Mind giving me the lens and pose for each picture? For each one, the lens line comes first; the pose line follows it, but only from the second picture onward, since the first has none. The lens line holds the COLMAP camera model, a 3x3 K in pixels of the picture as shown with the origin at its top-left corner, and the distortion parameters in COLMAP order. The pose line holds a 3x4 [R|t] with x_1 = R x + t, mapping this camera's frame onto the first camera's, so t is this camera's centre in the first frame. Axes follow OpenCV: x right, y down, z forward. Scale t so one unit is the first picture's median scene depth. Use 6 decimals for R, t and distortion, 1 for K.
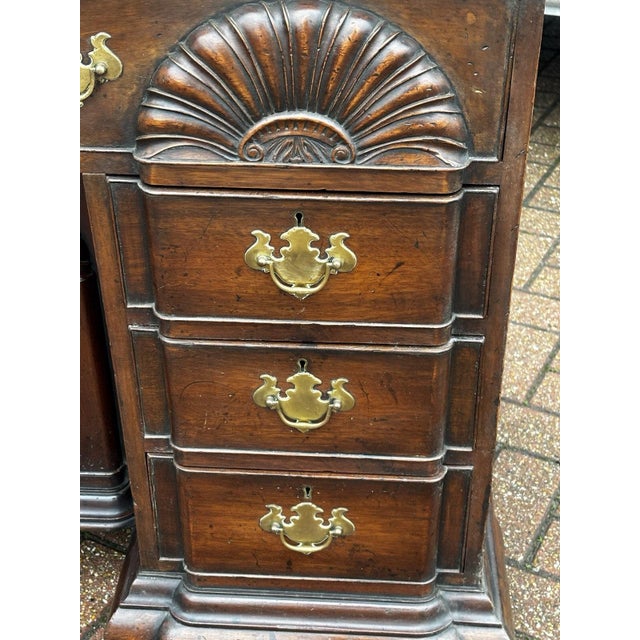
lens RADIAL K [[1023.3, 0, 316.1], [0, 1023.3, 326.9], [0, 0, 1]] dist [0.121015, 0.000000]
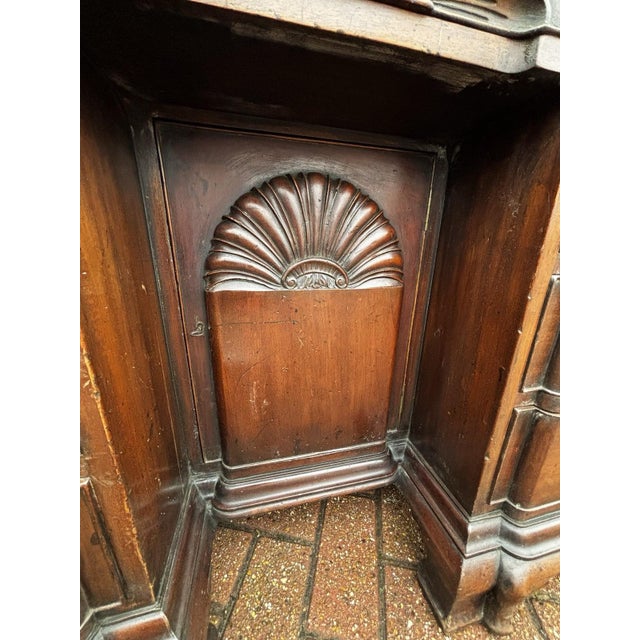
lens RADIAL K [[258.5, 0, 320.3], [0, 258.5, 318.6], [0, 0, 1]] dist [-0.001868, -0.000278]
pose [[0.953538, -0.059205, 0.295399, -0.508378], [0.138523, 0.956868, -0.255371, 0.078892], [-0.267538, 0.284426, 0.920611, 0.859858]]
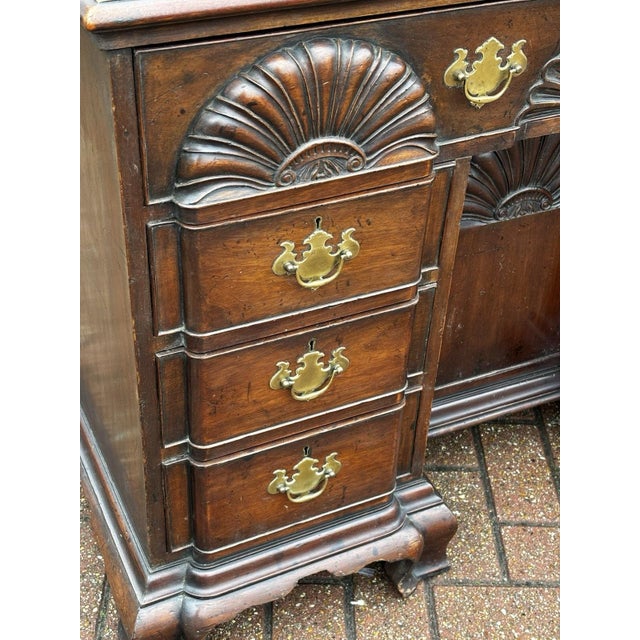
lens RADIAL K [[1023.3, 0, 318.1], [0, 1023.3, 332.1], [0, 0, 1]] dist [0.121015, 0.000000]
pose [[0.877683, -0.255209, 0.405636, -1.285598], [0.219411, 0.966480, 0.133325, -0.152059], [-0.426065, -0.028016, 0.904259, -0.007933]]
